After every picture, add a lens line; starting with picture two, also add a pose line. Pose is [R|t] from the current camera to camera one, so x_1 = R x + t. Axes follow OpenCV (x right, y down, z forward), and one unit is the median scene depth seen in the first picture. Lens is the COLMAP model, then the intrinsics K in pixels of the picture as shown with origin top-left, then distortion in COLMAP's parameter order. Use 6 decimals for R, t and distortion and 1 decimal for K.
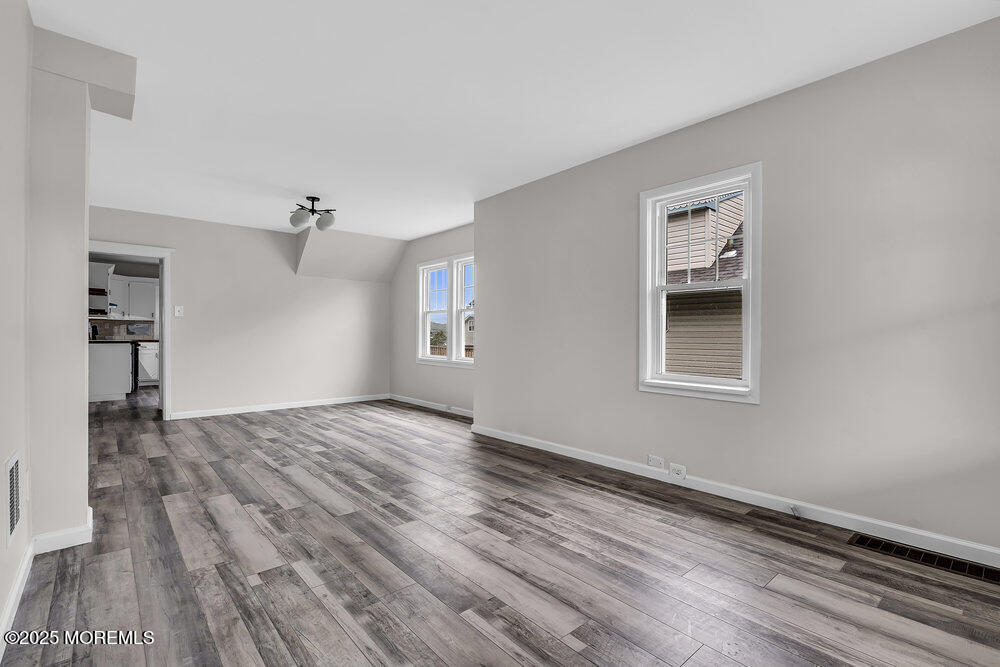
lens RADIAL K [[453.2, 0, 501.2], [0, 453.2, 337.6], [0, 0, 1]] dist [-0.006689, 0.002187]
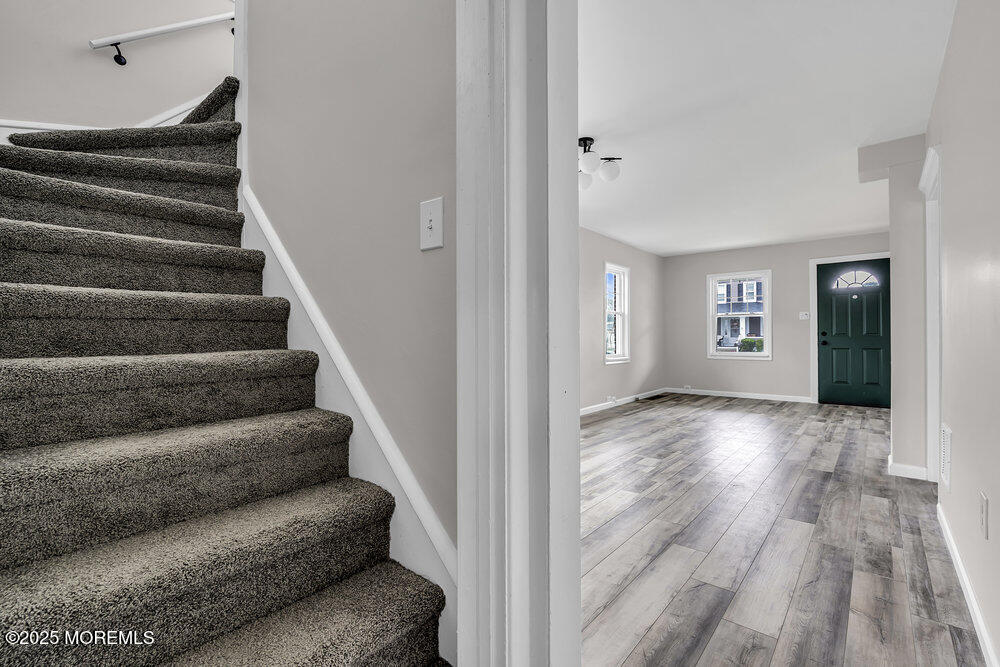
lens RADIAL K [[453.2, 0, 500.5], [0, 453.2, 330.9], [0, 0, 1]] dist [-0.006689, 0.002187]
pose [[-0.151124, 0.010293, 0.988461, -1.624974], [0.006668, 0.999934, -0.009393, -0.010805], [-0.988492, 0.005172, -0.151183, 1.845681]]
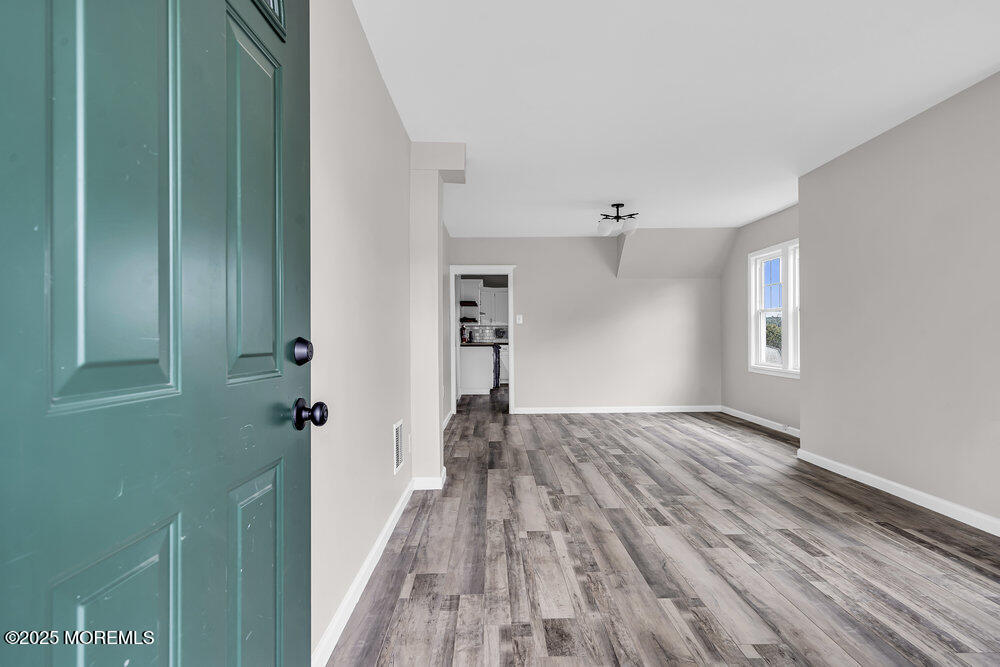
lens RADIAL K [[549.6, 0, 507.0], [0, 549.6, 333.7], [0, 0, 1]] dist [0.002488, -0.000009]
pose [[0.768216, -0.011124, -0.640095, 0.261038], [0.006531, 0.999933, -0.009538, -0.015034], [0.640158, 0.003147, 0.768237, -0.146237]]
